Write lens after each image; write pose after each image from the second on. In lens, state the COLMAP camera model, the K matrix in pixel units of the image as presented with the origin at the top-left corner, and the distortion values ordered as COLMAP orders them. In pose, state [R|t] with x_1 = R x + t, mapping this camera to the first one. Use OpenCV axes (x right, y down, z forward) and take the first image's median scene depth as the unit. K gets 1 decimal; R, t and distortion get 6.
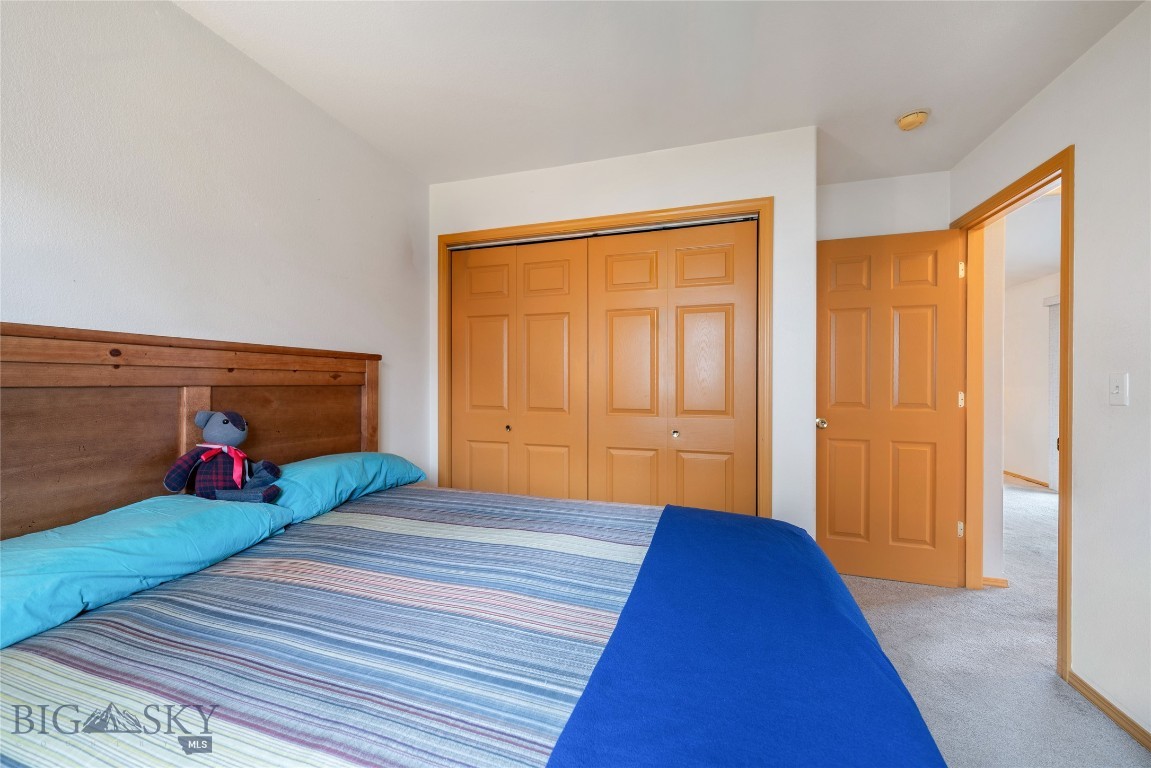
lens RADIAL K [[433.3, 0, 571.2], [0, 433.3, 382.5], [0, 0, 1]] dist [-0.000901, -0.000196]
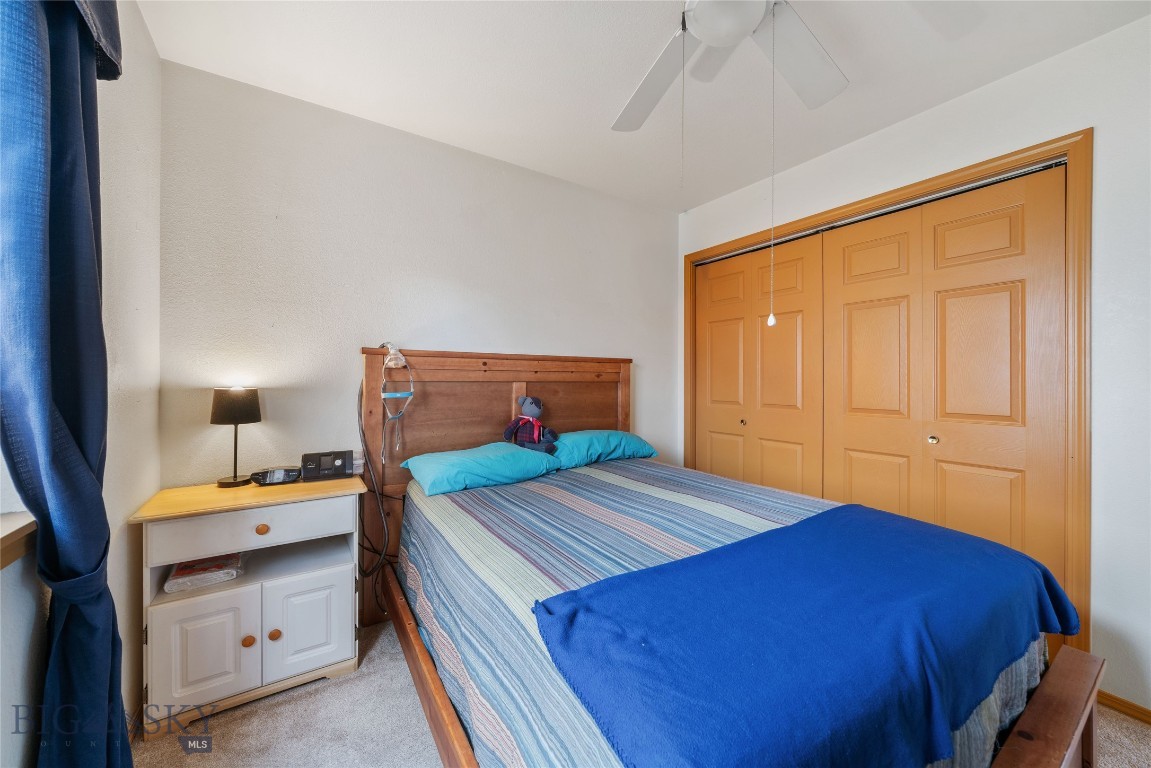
lens RADIAL K [[426.7, 0, 576.5], [0, 426.7, 381.8], [0, 0, 1]] dist [-0.000237, -0.000109]
pose [[0.777206, 0.004113, -0.629232, 0.357012], [-0.002217, 0.999990, 0.003798, 0.001744], [0.629242, -0.001557, 0.777208, -0.163937]]
